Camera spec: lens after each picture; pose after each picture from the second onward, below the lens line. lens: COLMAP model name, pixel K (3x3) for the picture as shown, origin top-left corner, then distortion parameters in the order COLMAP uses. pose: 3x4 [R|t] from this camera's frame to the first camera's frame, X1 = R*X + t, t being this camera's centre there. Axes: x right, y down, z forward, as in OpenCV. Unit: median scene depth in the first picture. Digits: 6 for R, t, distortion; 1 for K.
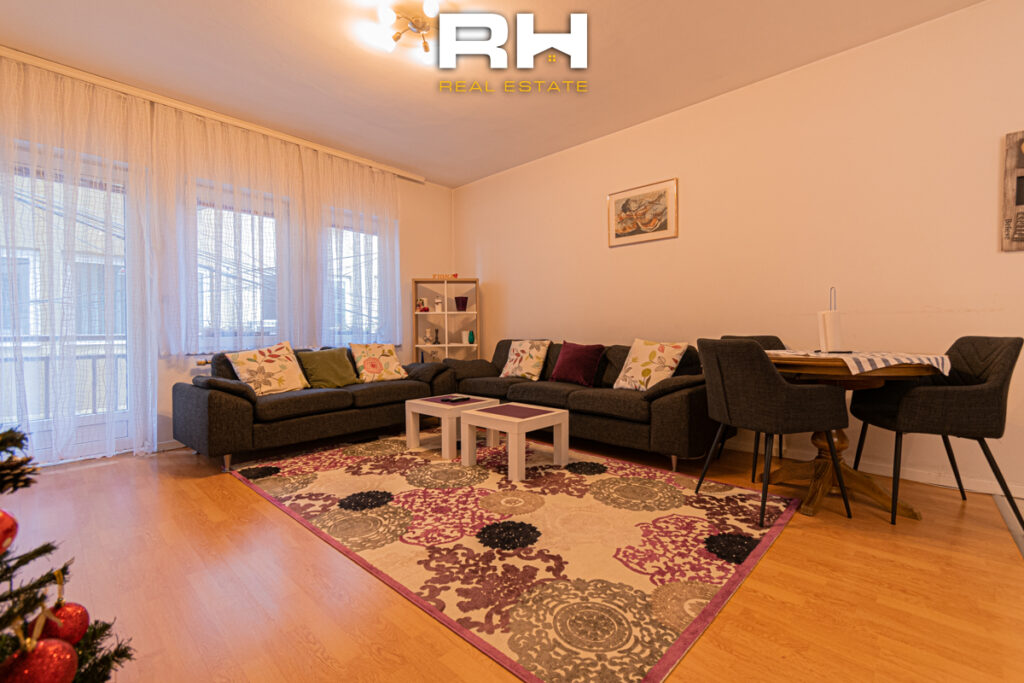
lens RADIAL K [[456.2, 0, 512.2], [0, 456.2, 336.4], [0, 0, 1]] dist [0.003253, 0.000109]
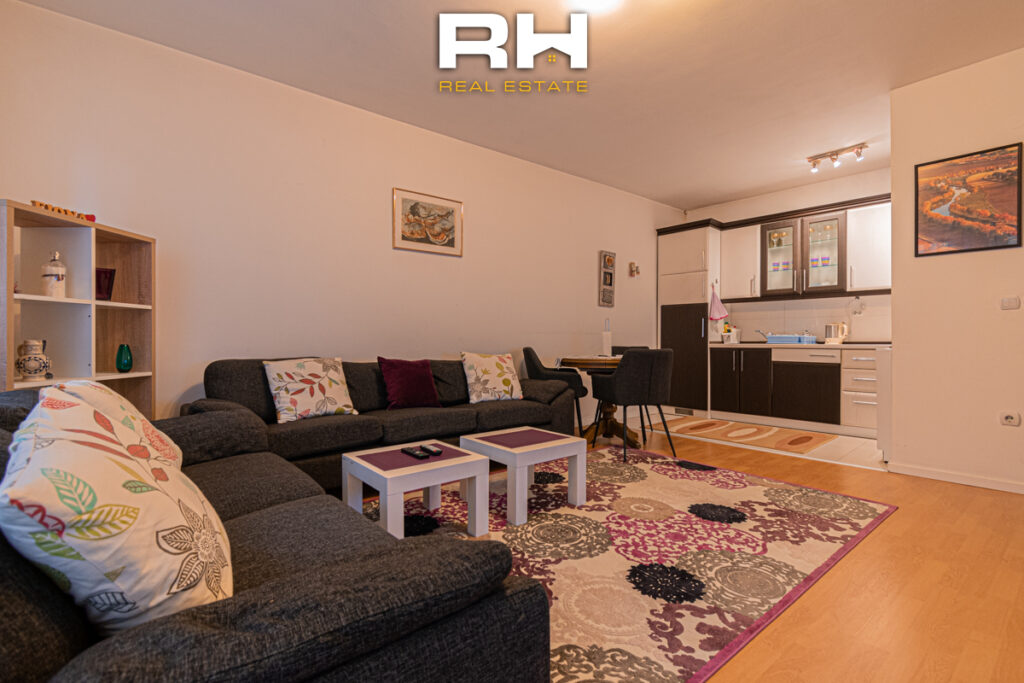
lens RADIAL K [[456.2, 0, 511.7], [0, 456.2, 341.3], [0, 0, 1]] dist [0.003253, 0.000109]
pose [[0.135378, 0.005468, 0.990779, -1.086022], [0.013633, 0.999880, -0.007382, -0.013791], [-0.990700, 0.014507, 0.135287, 1.163960]]
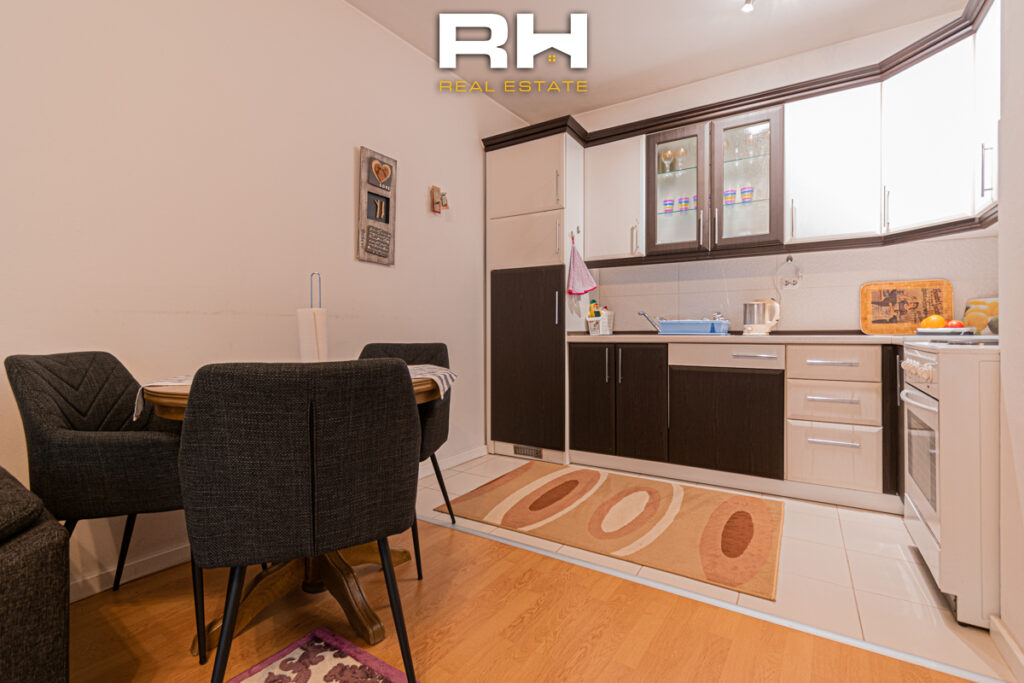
lens RADIAL K [[456.2, 0, 515.7], [0, 456.2, 336.5], [0, 0, 1]] dist [0.003253, 0.000109]
pose [[-0.158778, -0.006550, 0.987293, 0.013333], [0.021484, 0.999718, 0.010088, -0.018742], [-0.987081, 0.022812, -0.158592, 0.855270]]
